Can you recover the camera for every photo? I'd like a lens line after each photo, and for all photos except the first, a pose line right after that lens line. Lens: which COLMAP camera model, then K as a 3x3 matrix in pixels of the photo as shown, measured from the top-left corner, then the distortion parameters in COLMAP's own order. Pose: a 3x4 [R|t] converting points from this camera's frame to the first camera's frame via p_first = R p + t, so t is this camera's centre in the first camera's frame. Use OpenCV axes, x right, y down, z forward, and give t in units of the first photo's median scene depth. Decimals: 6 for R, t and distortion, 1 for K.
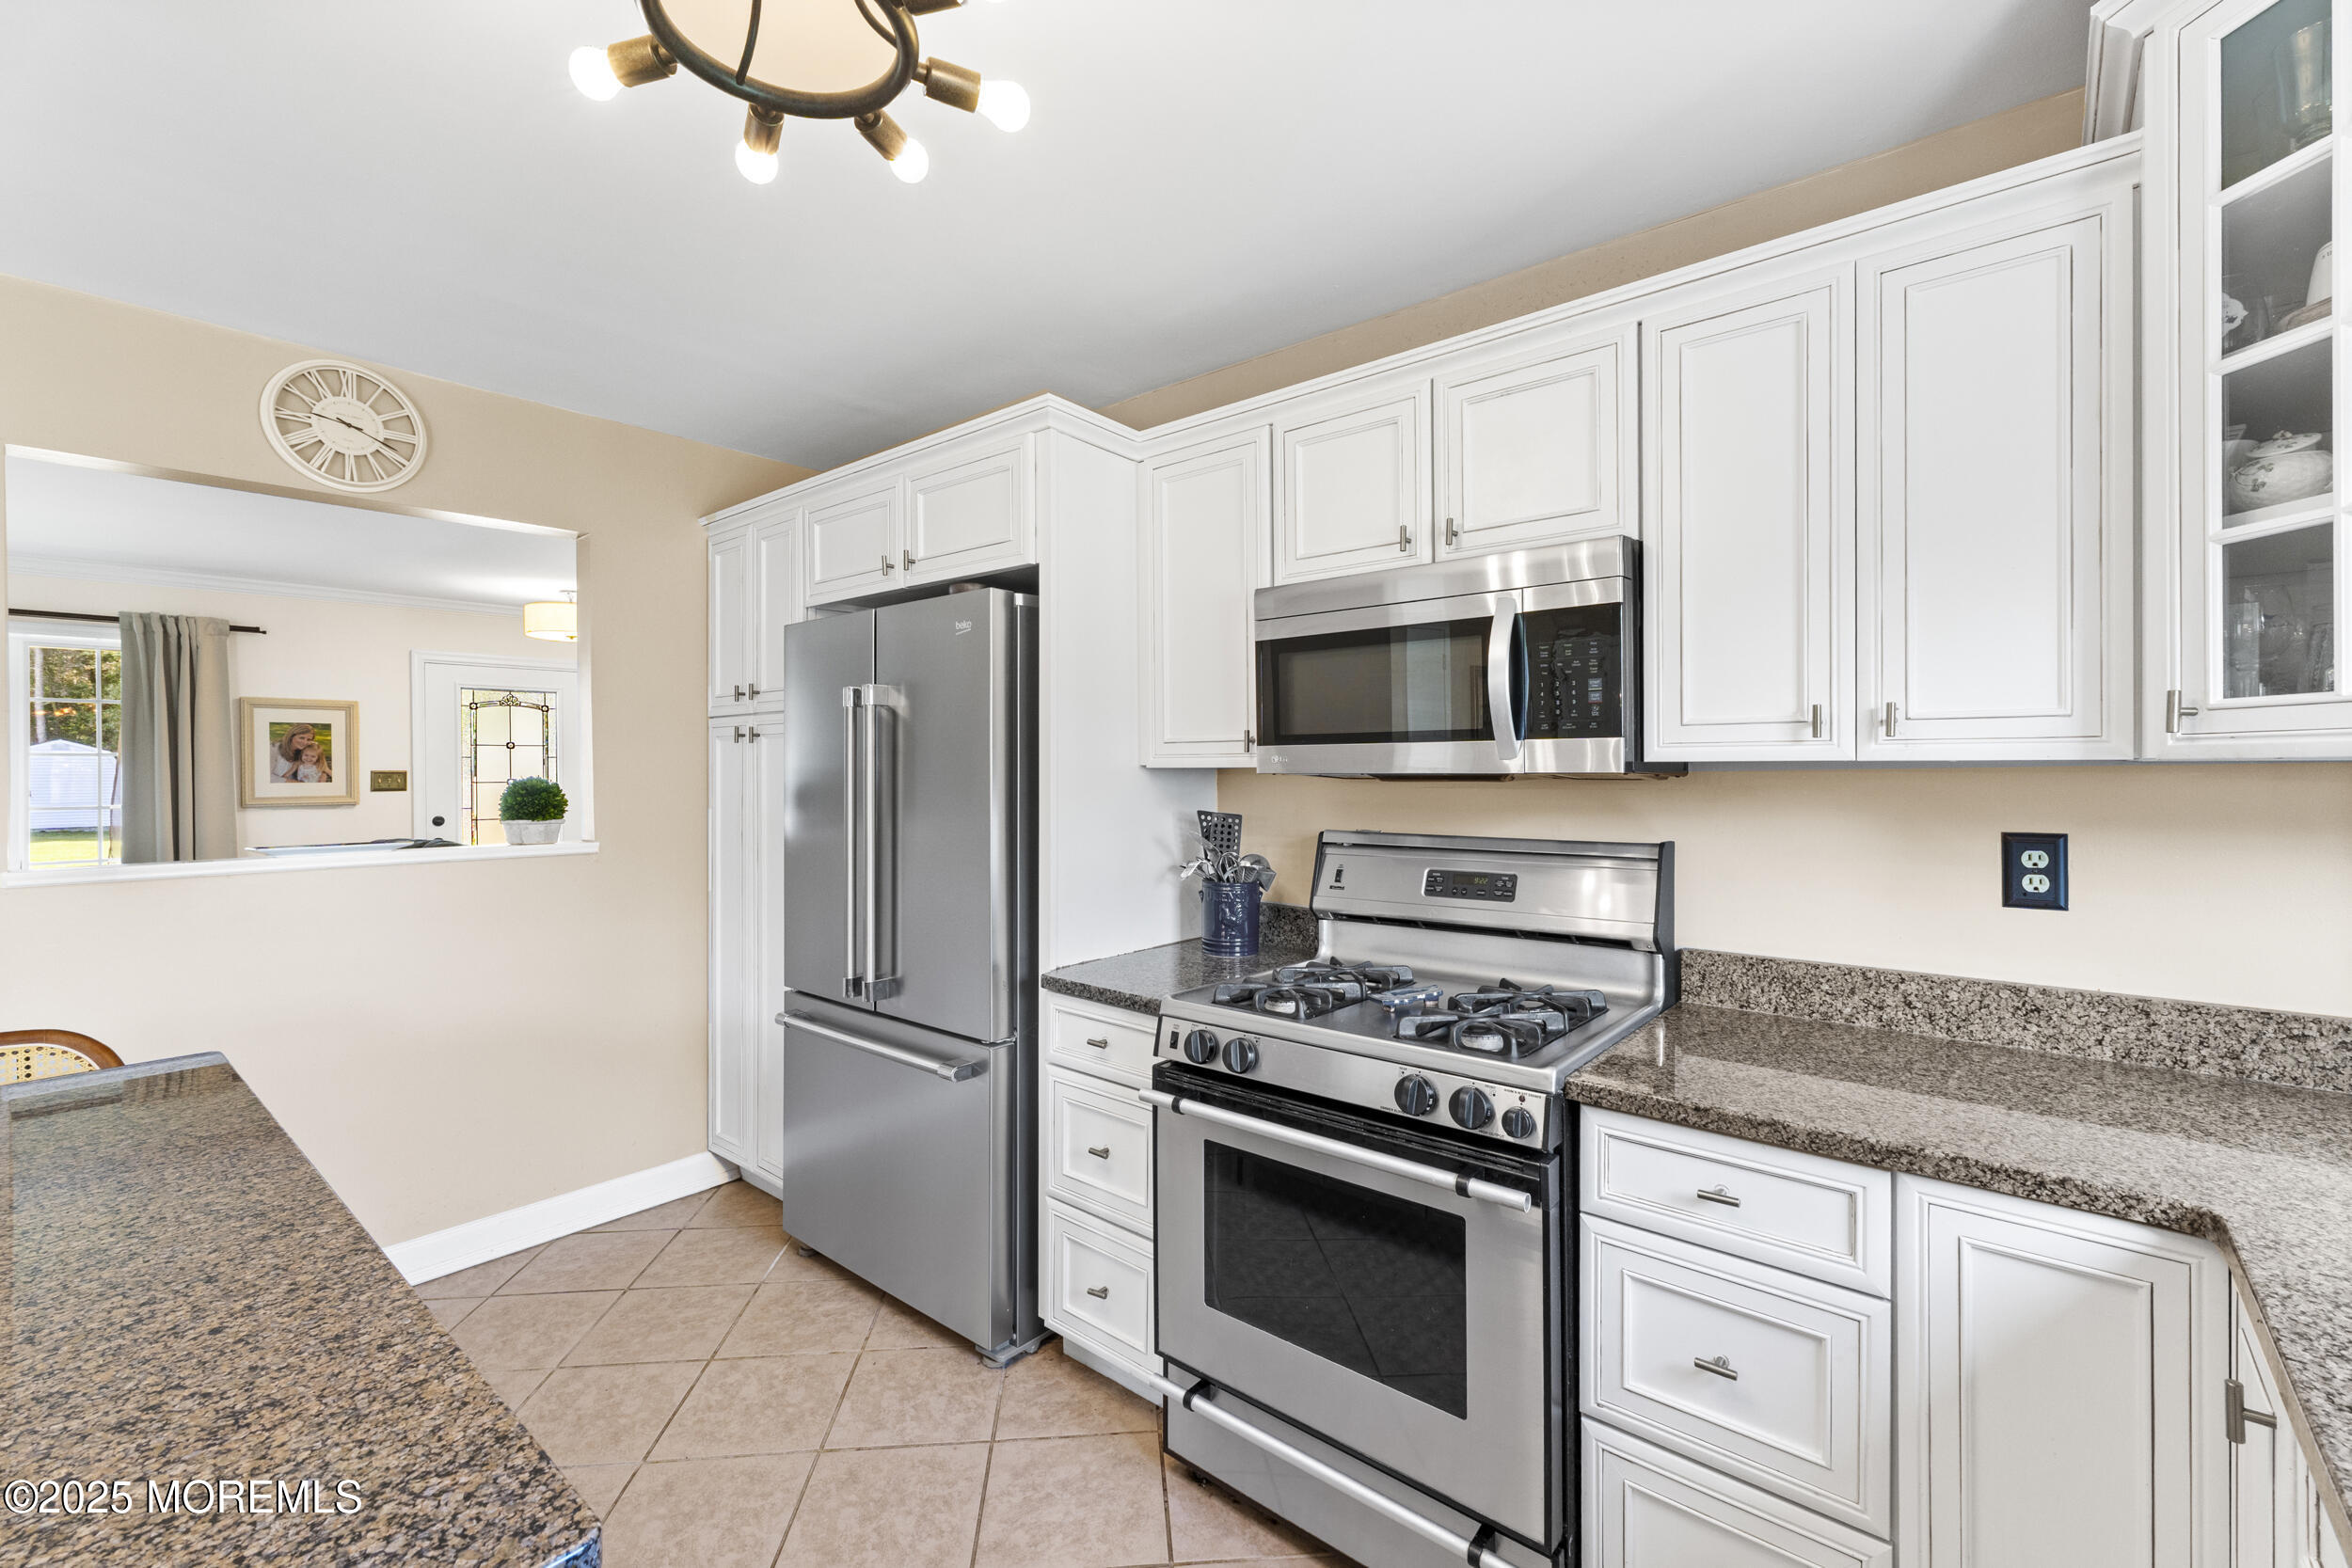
lens RADIAL K [[991.5, 0, 1183.8], [0, 991.5, 766.0], [0, 0, 1]] dist [0.008704, -0.001888]
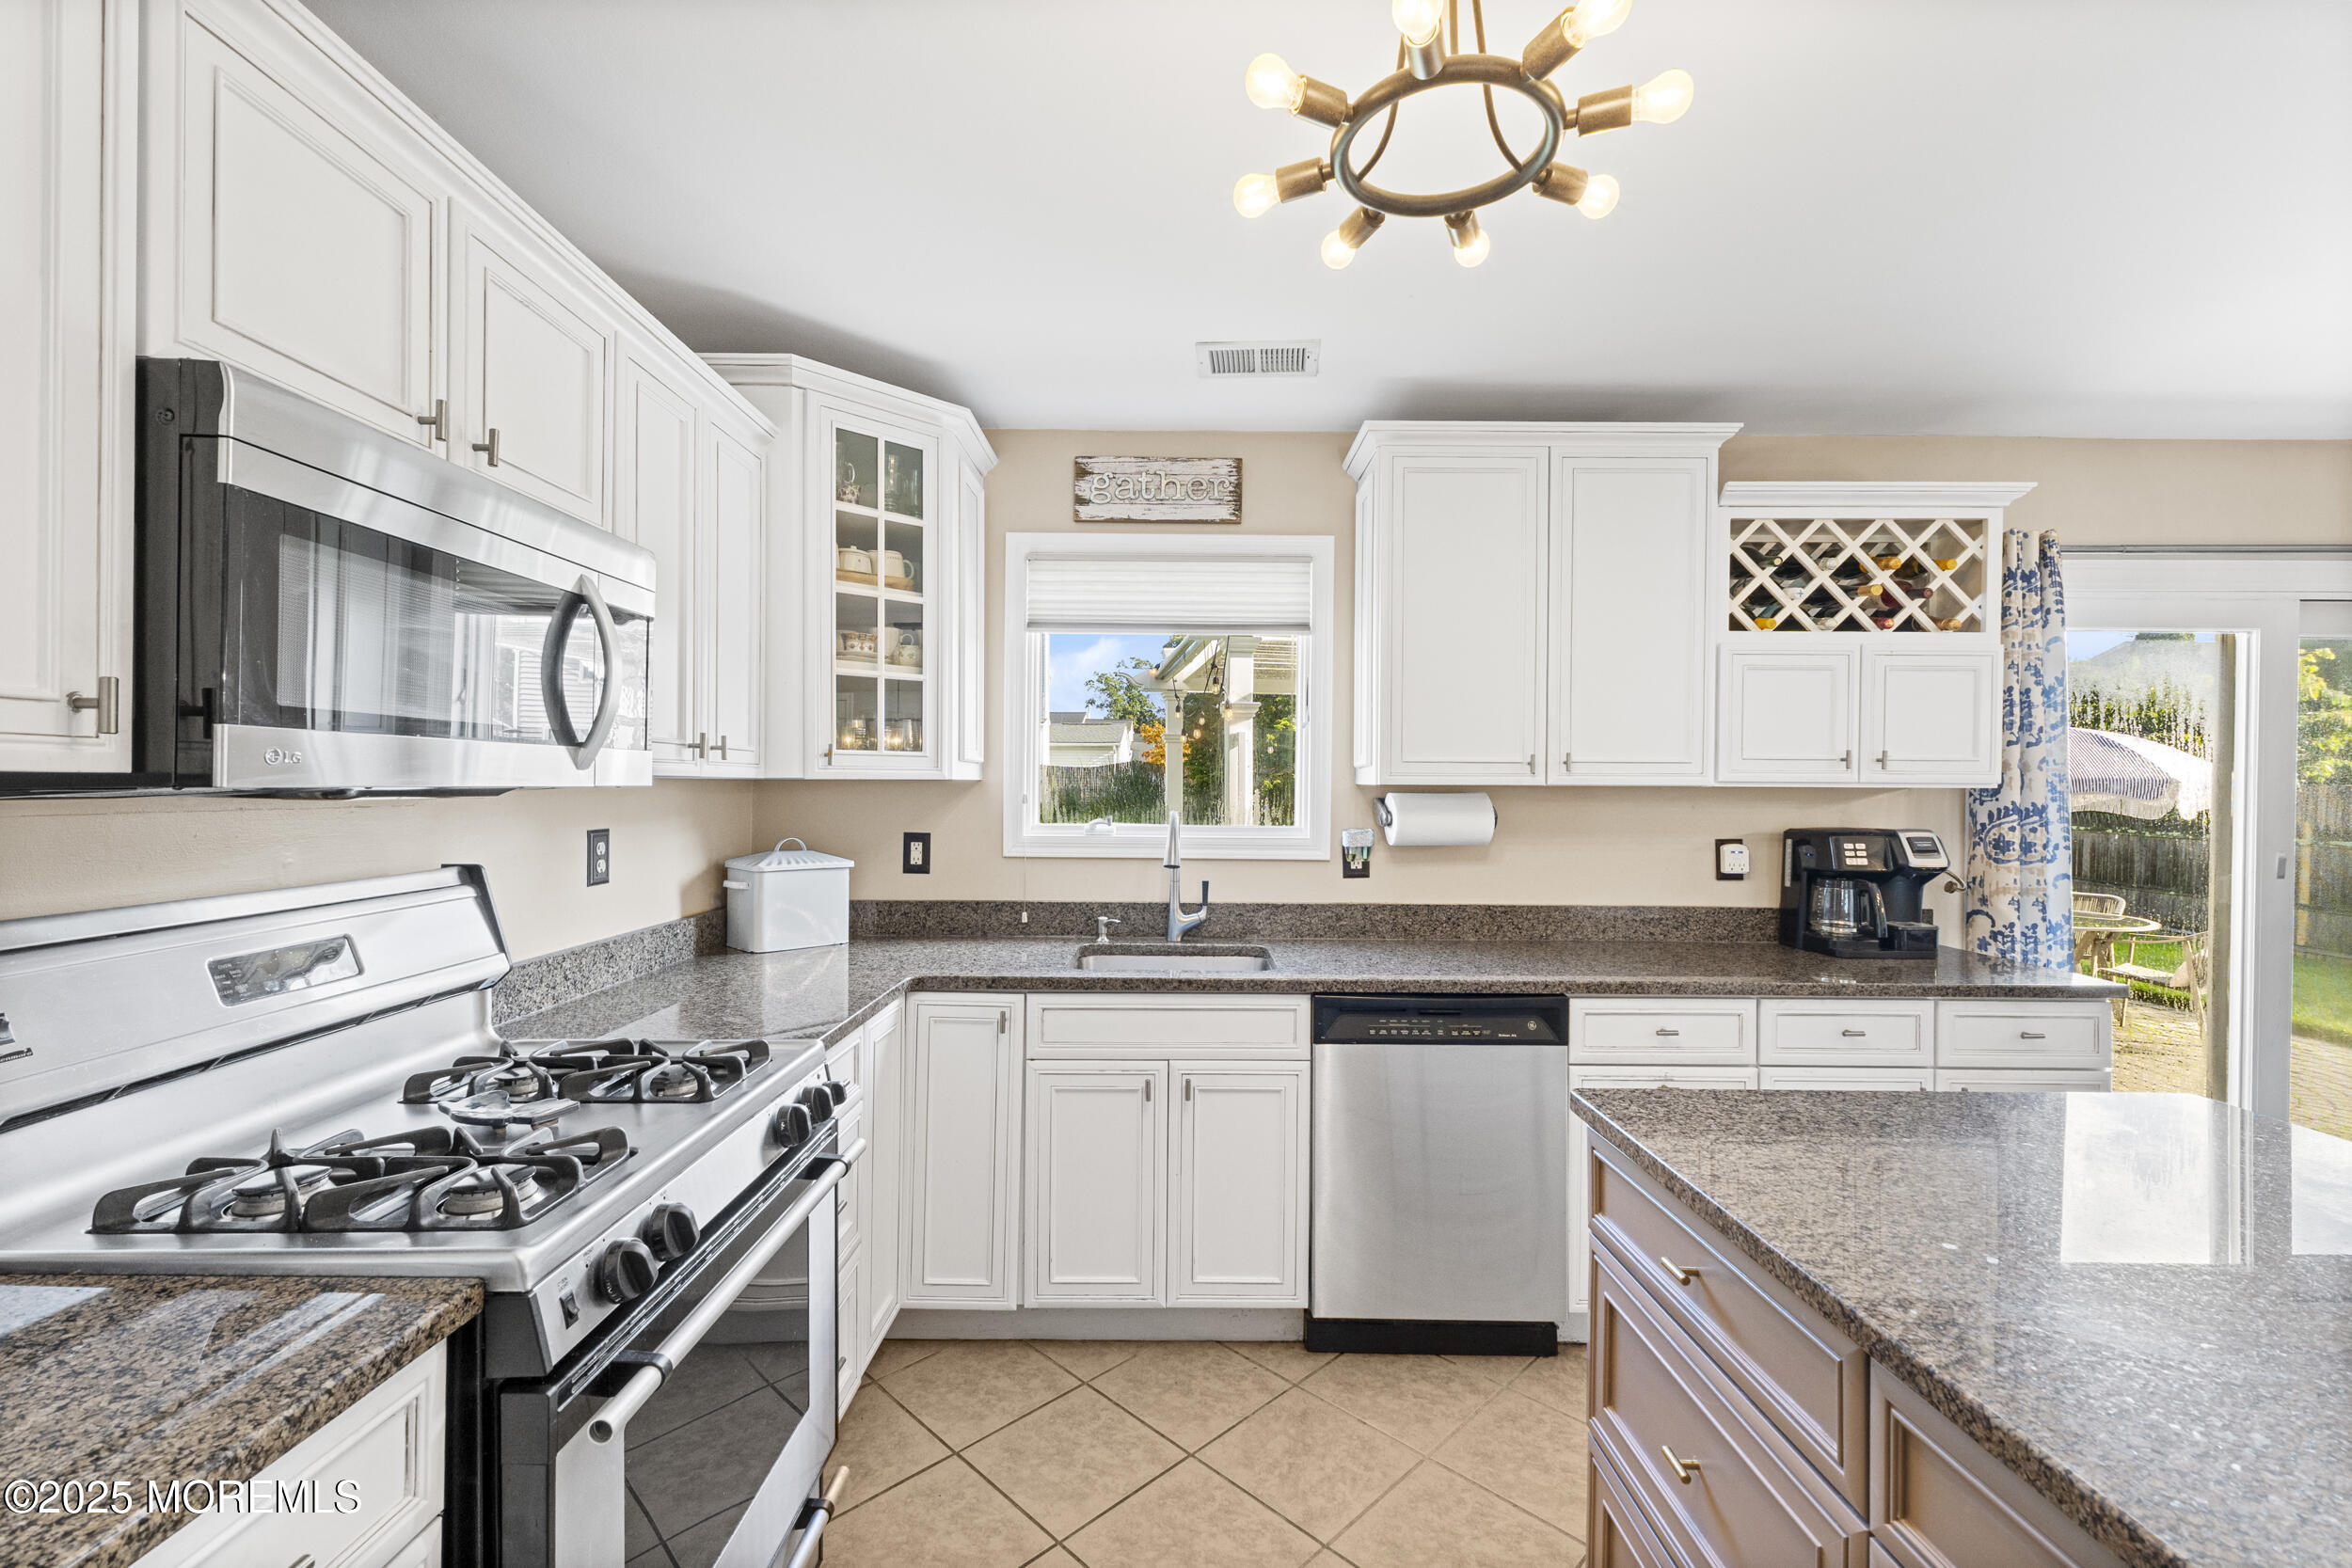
lens RADIAL K [[991.5, 0, 1184.3], [0, 991.5, 792.2], [0, 0, 1]] dist [0.008704, -0.001888]
pose [[-0.648807, -0.005632, 0.760933, -0.644250], [-0.007061, 0.999974, 0.001381, 0.008323], [-0.760921, -0.004477, -0.648830, 1.169074]]
